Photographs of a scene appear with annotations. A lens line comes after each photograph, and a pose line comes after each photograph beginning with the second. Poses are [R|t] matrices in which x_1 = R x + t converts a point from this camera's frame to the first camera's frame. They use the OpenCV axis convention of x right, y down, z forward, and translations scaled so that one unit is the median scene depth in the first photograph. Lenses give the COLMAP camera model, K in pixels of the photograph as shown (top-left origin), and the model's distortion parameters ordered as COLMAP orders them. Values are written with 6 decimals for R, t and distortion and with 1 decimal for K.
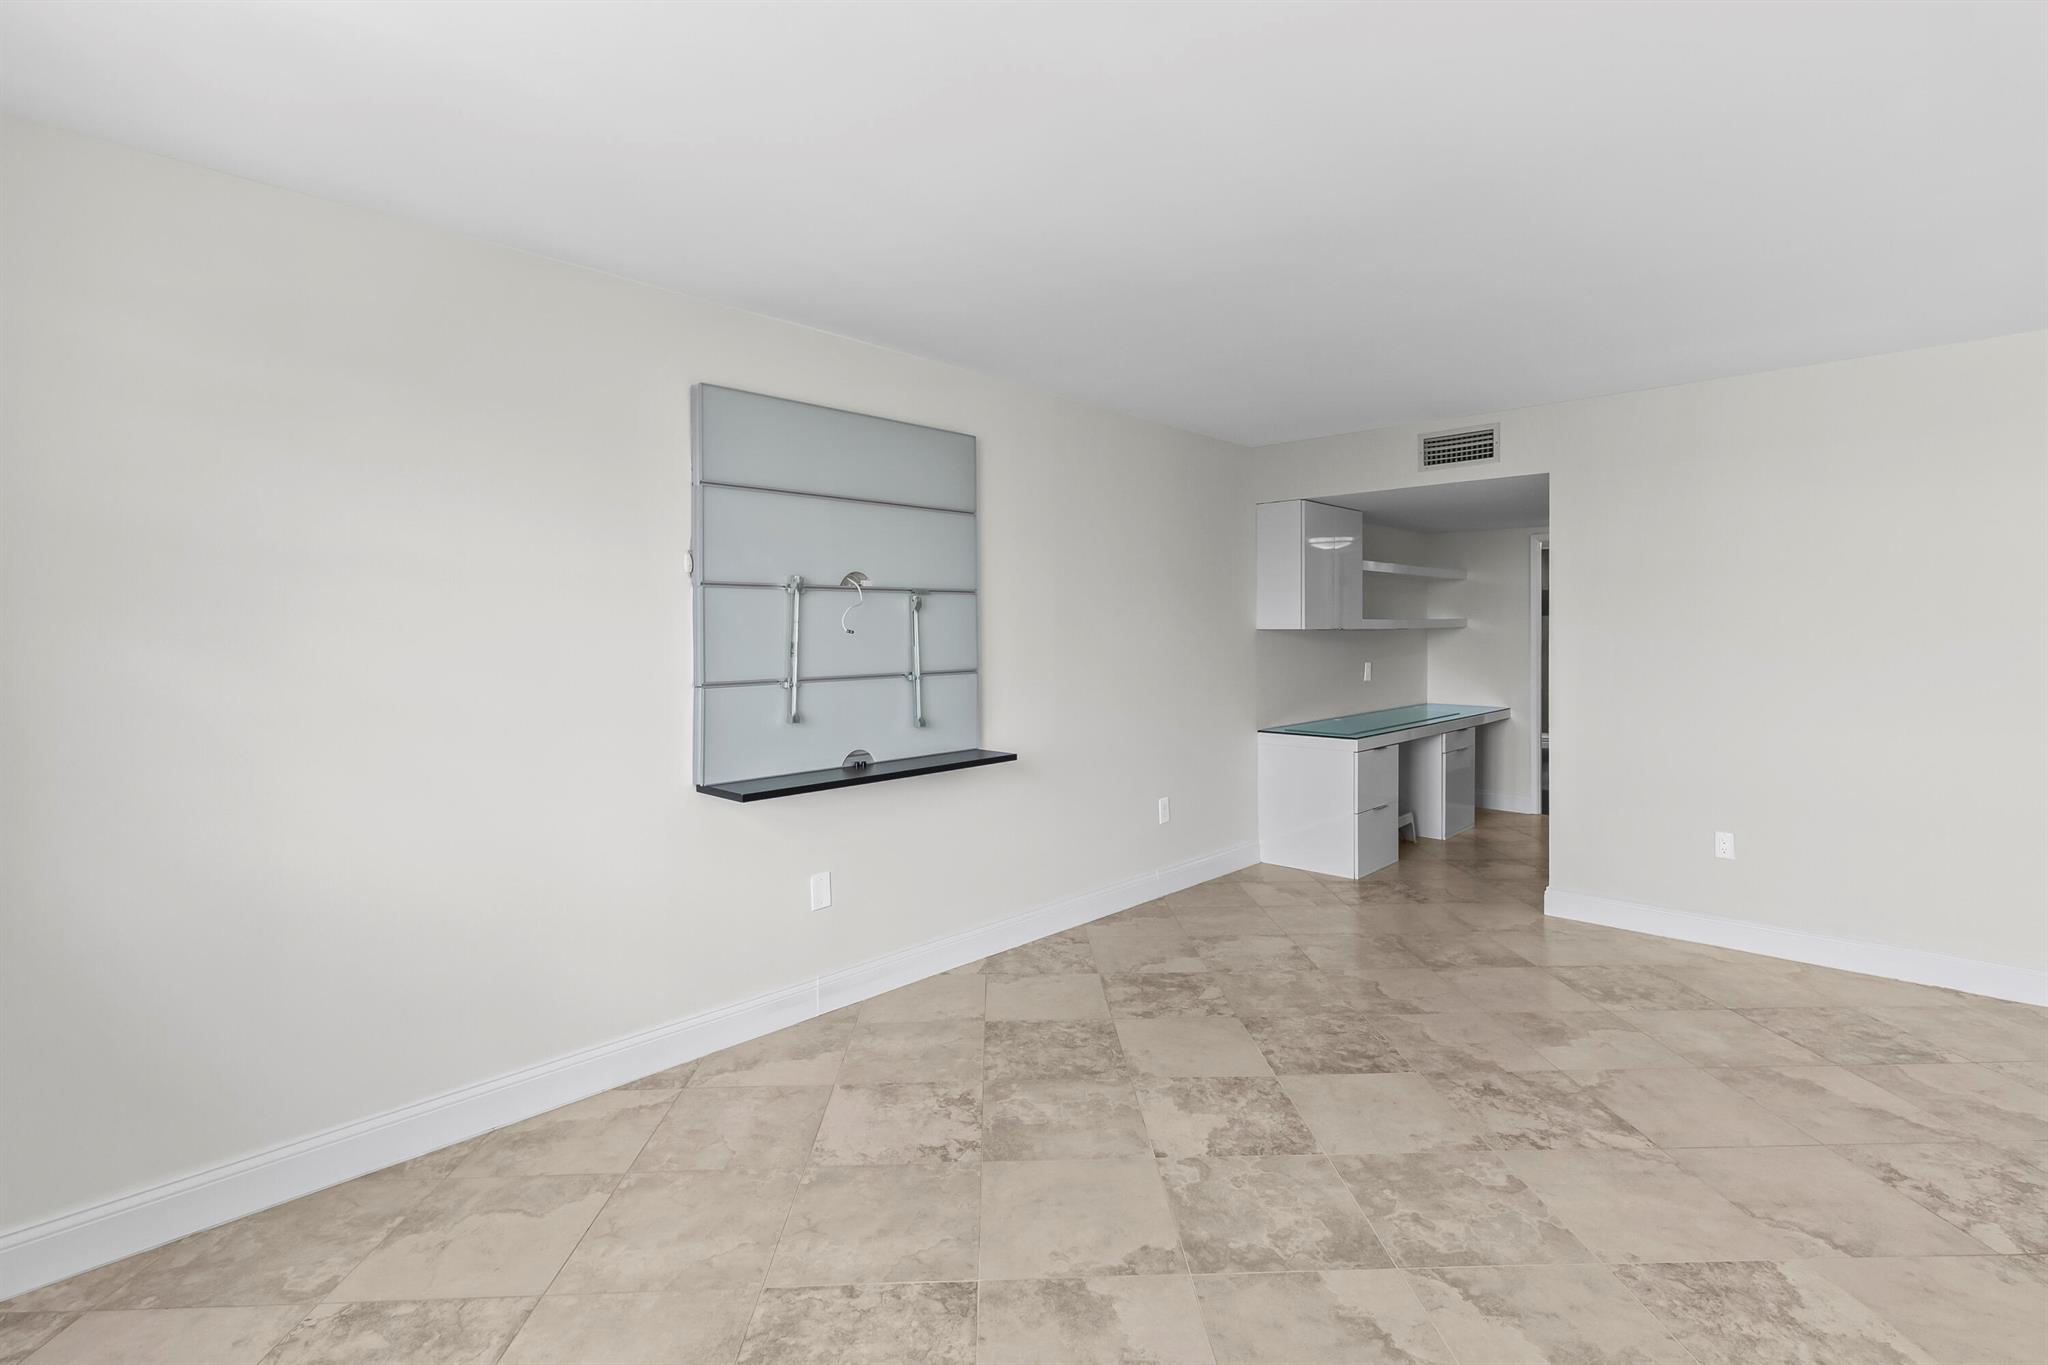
lens RADIAL K [[952.1, 0, 1023.0], [0, 952.1, 667.8], [0, 0, 1]] dist [0.003541, 0.000328]
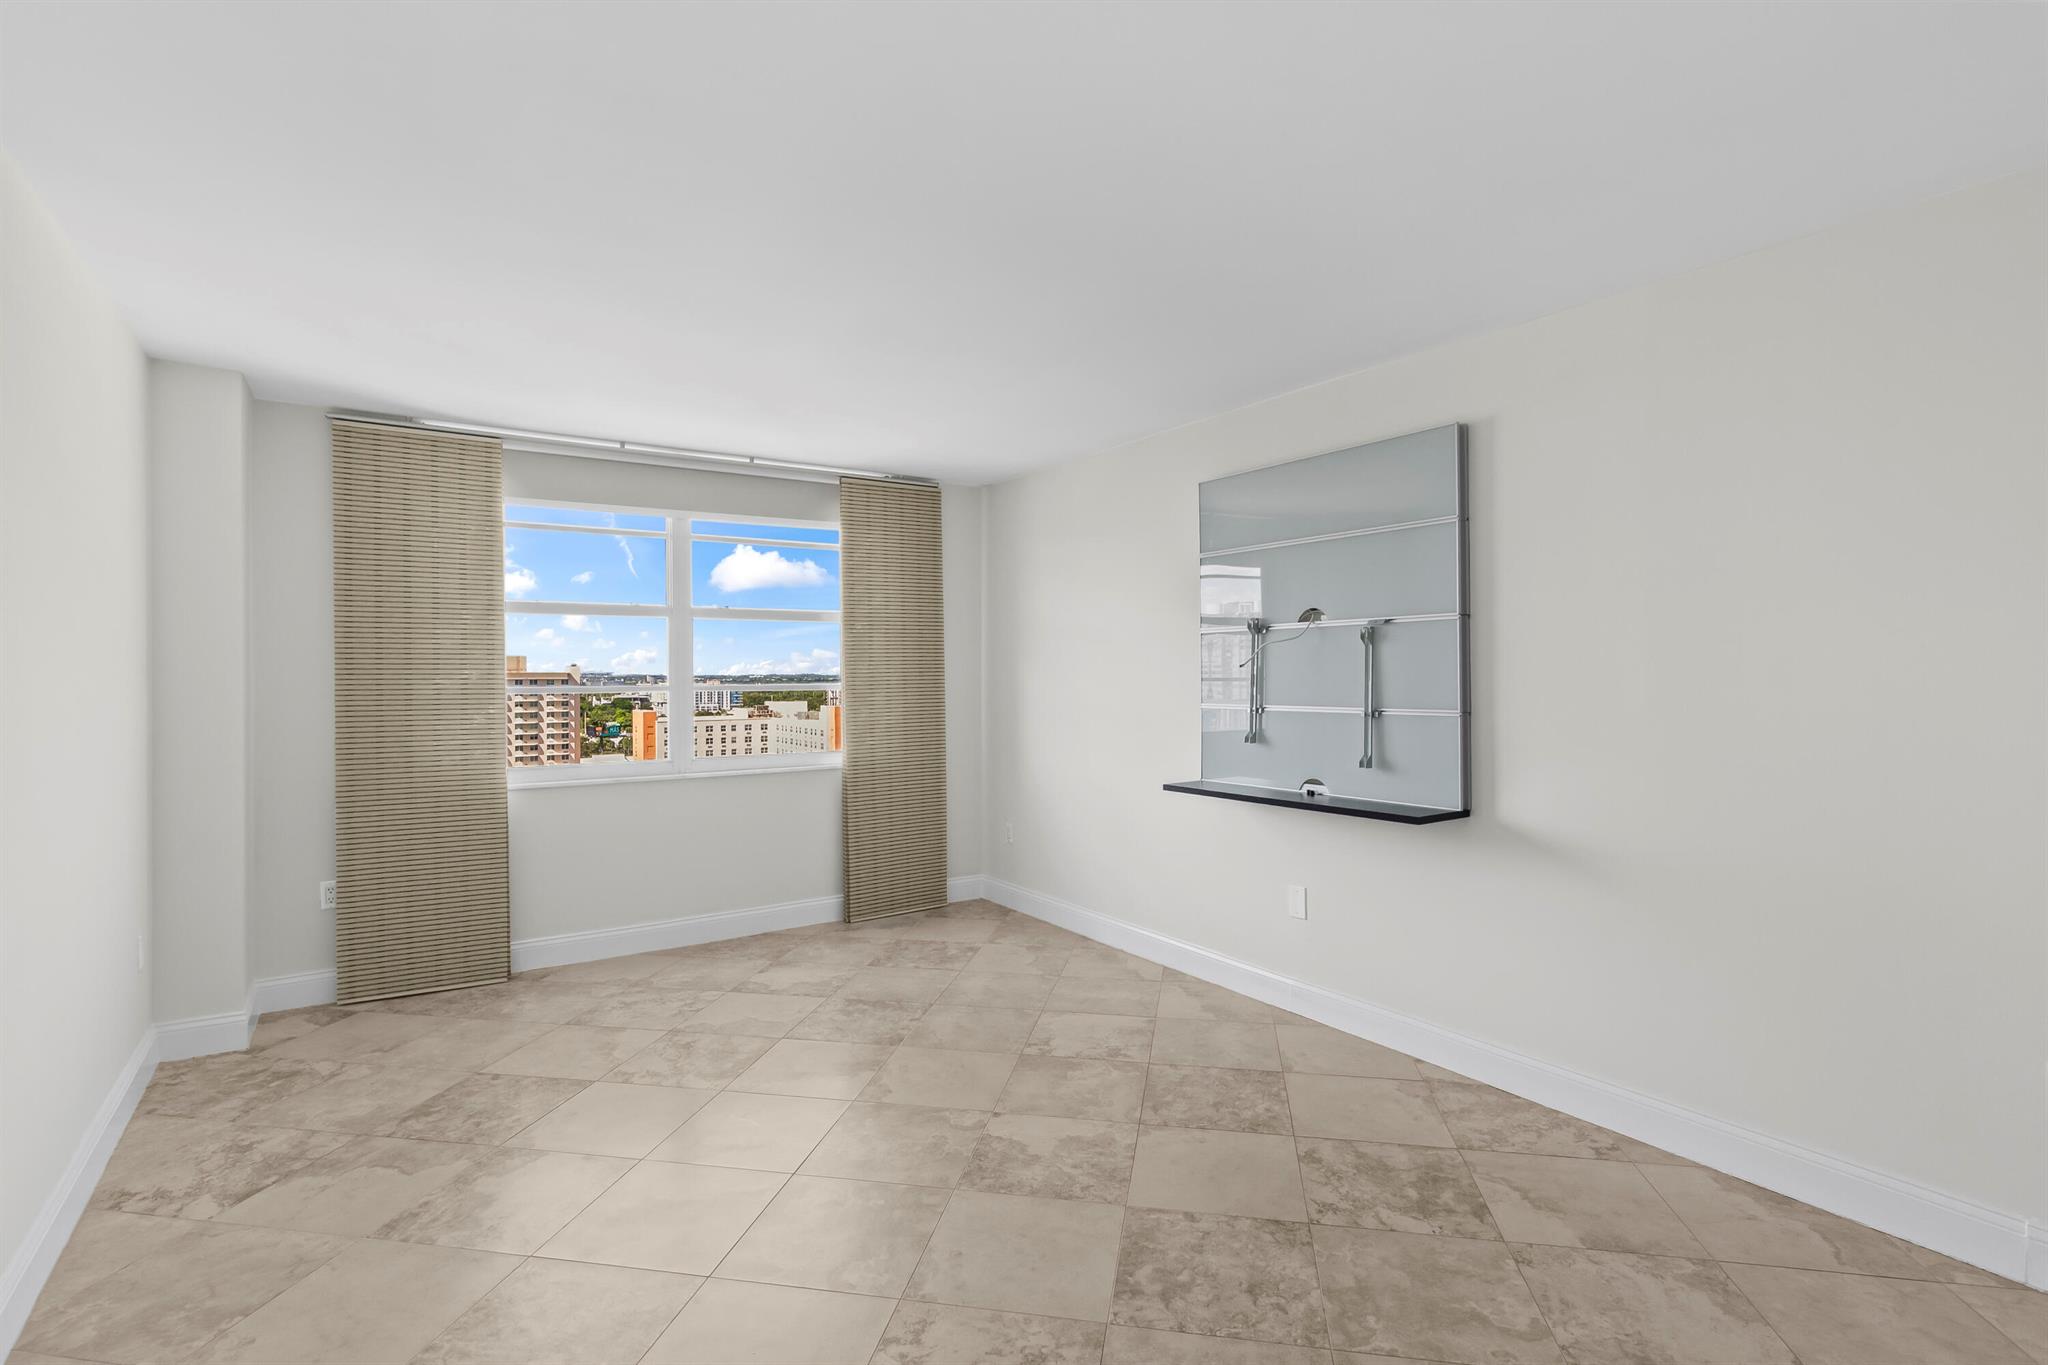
lens RADIAL K [[952.1, 0, 1028.6], [0, 952.1, 672.1], [0, 0, 1]] dist [0.003541, 0.000328]
pose [[-0.207574, 0.005266, -0.978205, 1.006665], [-0.031153, 0.999443, 0.011991, -0.034178], [0.977723, 0.032963, -0.207295, 1.000008]]
